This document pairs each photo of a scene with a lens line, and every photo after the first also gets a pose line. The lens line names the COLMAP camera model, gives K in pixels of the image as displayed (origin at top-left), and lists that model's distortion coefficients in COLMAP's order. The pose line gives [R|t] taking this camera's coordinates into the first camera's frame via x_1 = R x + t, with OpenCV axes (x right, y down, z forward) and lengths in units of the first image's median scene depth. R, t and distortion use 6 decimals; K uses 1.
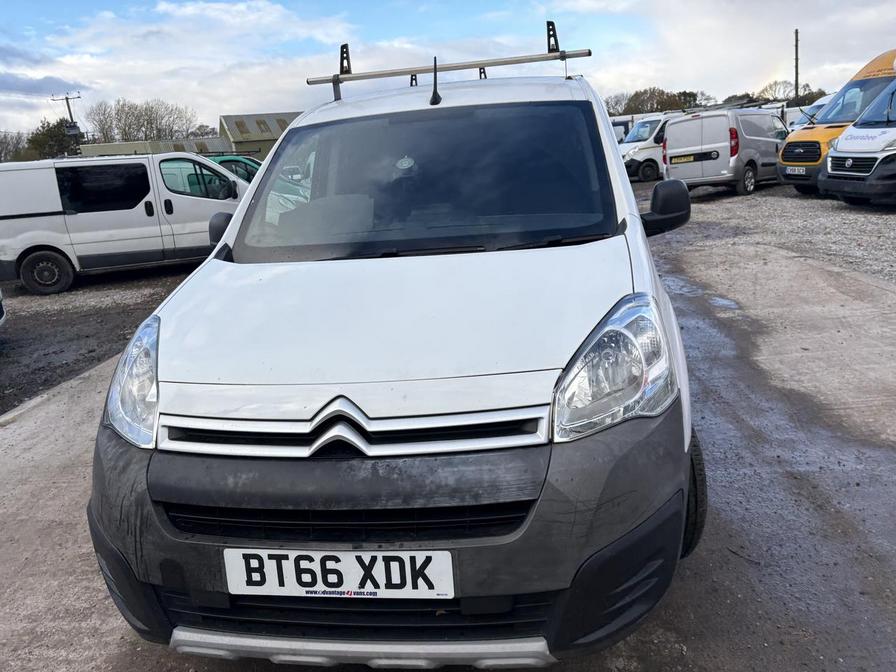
lens RADIAL K [[674.4, 0, 456.8], [0, 674.4, 329.5], [0, 0, 1]] dist [0.027142, -0.027535]
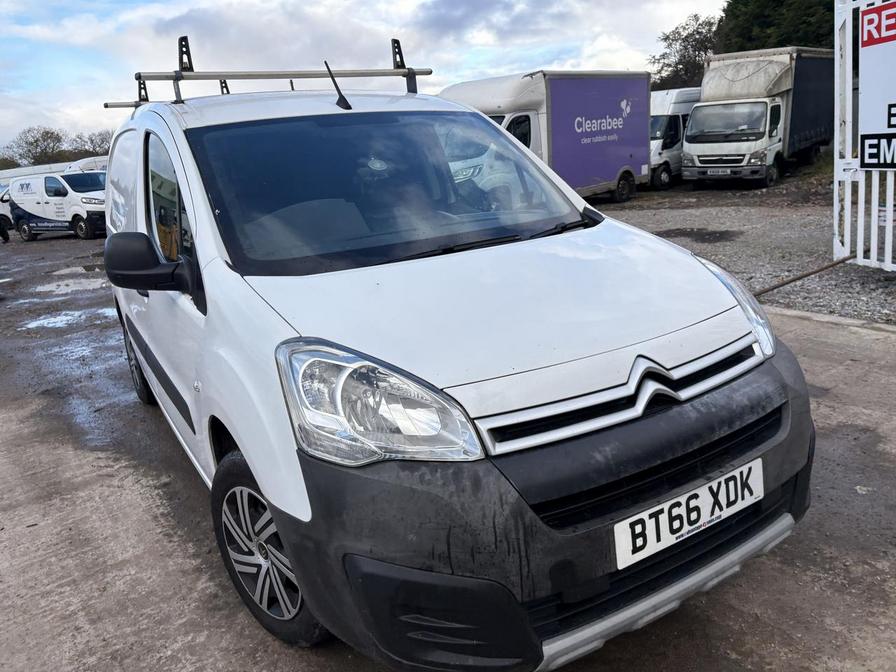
lens RADIAL K [[674.4, 0, 455.2], [0, 674.4, 332.7], [0, 0, 1]] dist [0.027142, -0.027535]
pose [[0.773307, -0.149124, 0.616245, -1.045669], [0.180192, 0.983560, 0.011892, -0.002705], [-0.607887, 0.101846, 0.787465, 0.329182]]
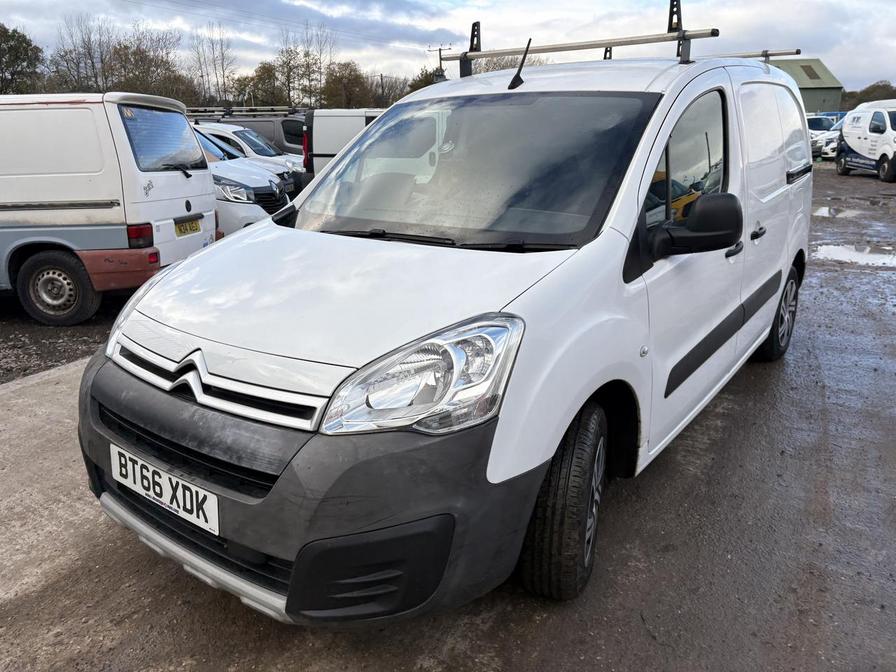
lens RADIAL K [[674.4, 0, 452.3], [0, 674.4, 334.7], [0, 0, 1]] dist [0.027142, -0.027535]
pose [[0.874654, 0.203564, -0.439935, 0.742409], [-0.173090, 0.978877, 0.108811, -0.134576], [0.452792, -0.019023, 0.891413, 0.129532]]
